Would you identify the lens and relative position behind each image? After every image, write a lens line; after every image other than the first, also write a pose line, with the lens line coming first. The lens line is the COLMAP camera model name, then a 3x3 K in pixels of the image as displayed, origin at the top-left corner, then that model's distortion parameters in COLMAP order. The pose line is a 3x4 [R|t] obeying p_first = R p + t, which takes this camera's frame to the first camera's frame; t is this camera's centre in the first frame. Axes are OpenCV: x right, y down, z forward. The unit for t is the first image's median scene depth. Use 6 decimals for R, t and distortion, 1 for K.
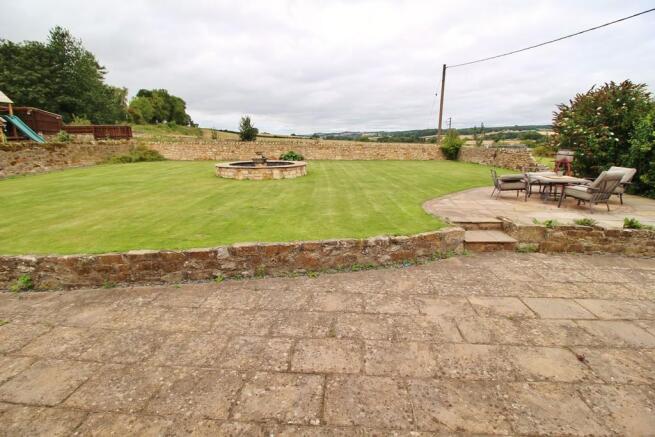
lens RADIAL K [[300.1, 0, 329.6], [0, 300.1, 216.0], [0, 0, 1]] dist [-0.009579, -0.006859]
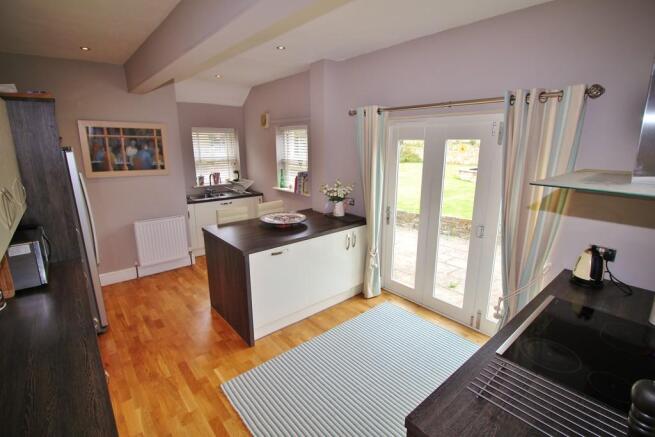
lens RADIAL K [[311.5, 0, 329.8], [0, 311.5, 214.1], [0, 0, 1]] dist [-0.003871, 0.000200]
pose [[0.701342, 0.156887, -0.695346, 0.145097], [-0.170453, 0.984091, 0.050112, 0.033346], [0.692145, 0.083379, 0.716926, -0.226609]]
